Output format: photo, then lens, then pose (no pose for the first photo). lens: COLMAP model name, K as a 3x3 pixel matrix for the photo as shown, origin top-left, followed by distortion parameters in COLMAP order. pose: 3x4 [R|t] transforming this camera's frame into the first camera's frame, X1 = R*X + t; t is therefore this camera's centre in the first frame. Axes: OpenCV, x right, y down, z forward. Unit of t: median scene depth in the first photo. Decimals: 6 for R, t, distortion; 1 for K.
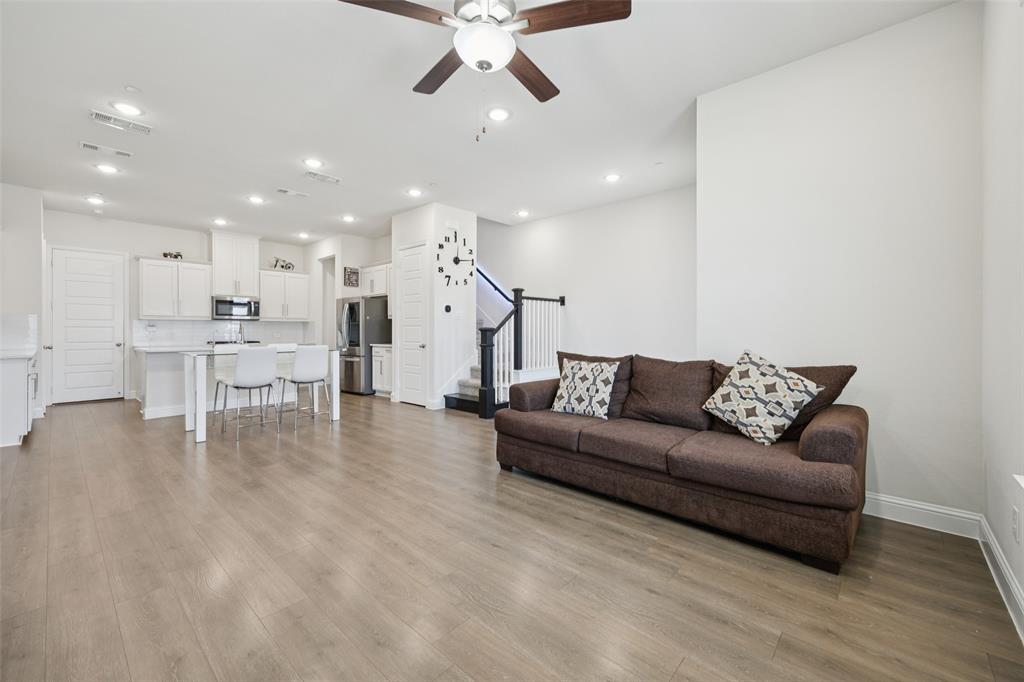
lens RADIAL K [[413.2, 0, 513.9], [0, 413.2, 331.4], [0, 0, 1]] dist [0.001668, -0.000041]
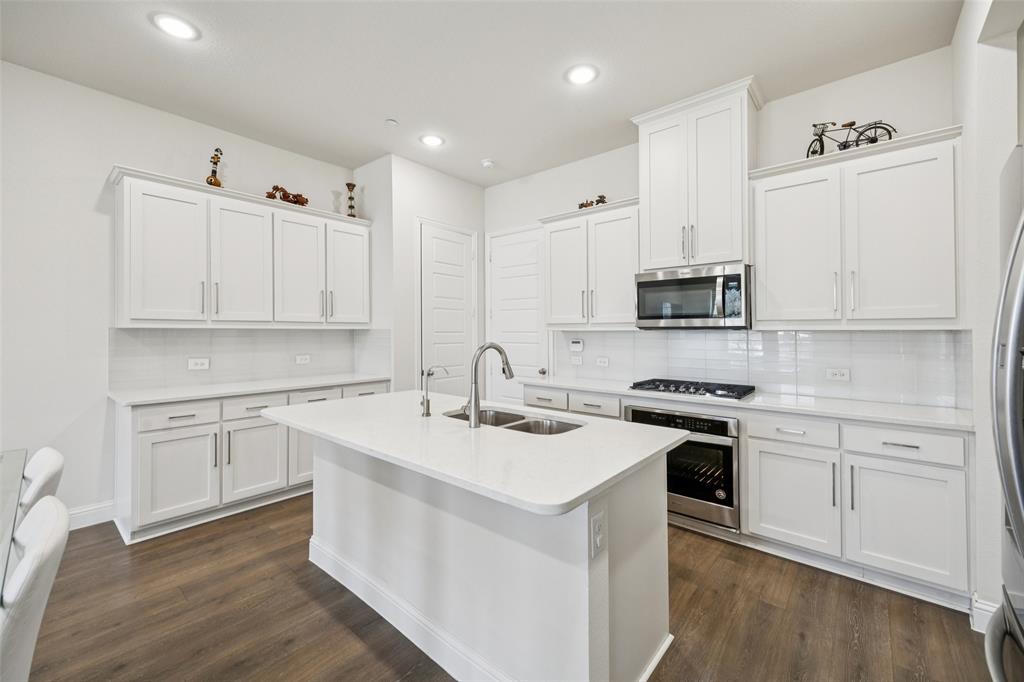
lens RADIAL K [[413.2, 0, 513.9], [0, 413.2, 331.4], [0, 0, 1]] dist [0.001668, -0.000041]
pose [[0.028733, -0.001666, -0.999586, -0.313861], [-0.003545, 0.999992, -0.001768, -0.025342], [0.999581, 0.003594, 0.028727, 0.879170]]
